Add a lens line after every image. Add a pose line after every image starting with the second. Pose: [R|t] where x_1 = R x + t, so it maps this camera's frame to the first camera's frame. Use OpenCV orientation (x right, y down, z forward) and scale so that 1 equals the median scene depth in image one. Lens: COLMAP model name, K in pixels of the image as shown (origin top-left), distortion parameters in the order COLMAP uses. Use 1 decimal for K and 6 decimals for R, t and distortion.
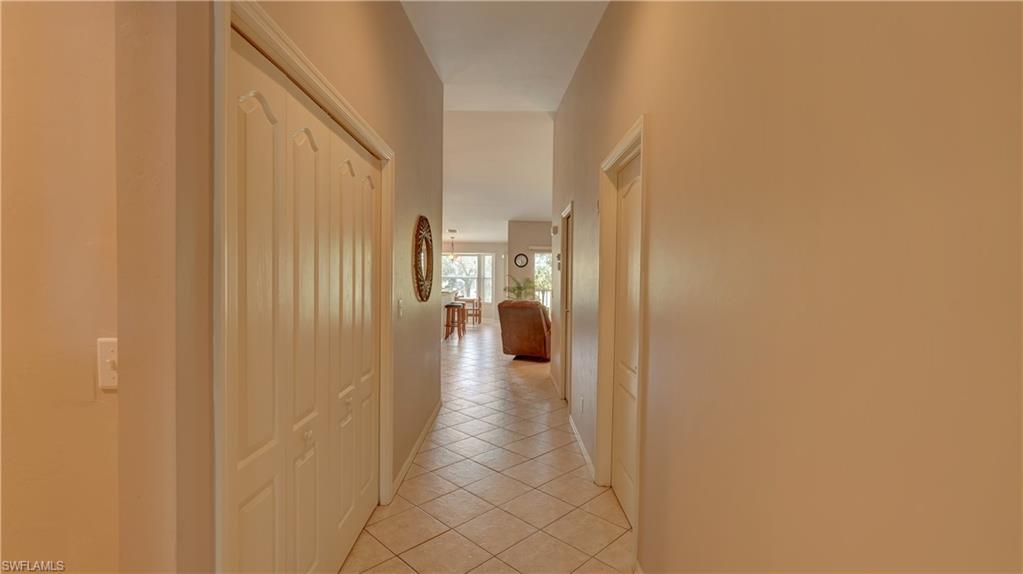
lens RADIAL K [[452.4, 0, 511.5], [0, 452.4, 287.0], [0, 0, 1]] dist [0.001538, 0.000283]
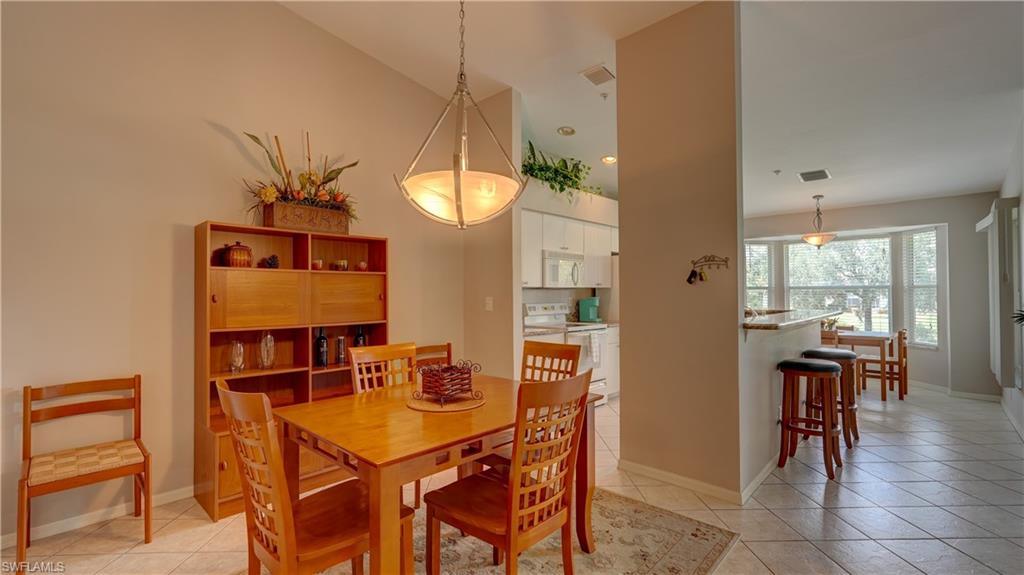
lens RADIAL K [[452.8, 0, 512.0], [0, 452.8, 287.5], [0, 0, 1]] dist [0.001538, 0.000283]
pose [[0.720254, -0.024271, -0.693286, -0.038959], [0.001559, 0.999442, -0.033370, -0.004692], [0.693709, 0.022954, 0.719890, 0.464973]]
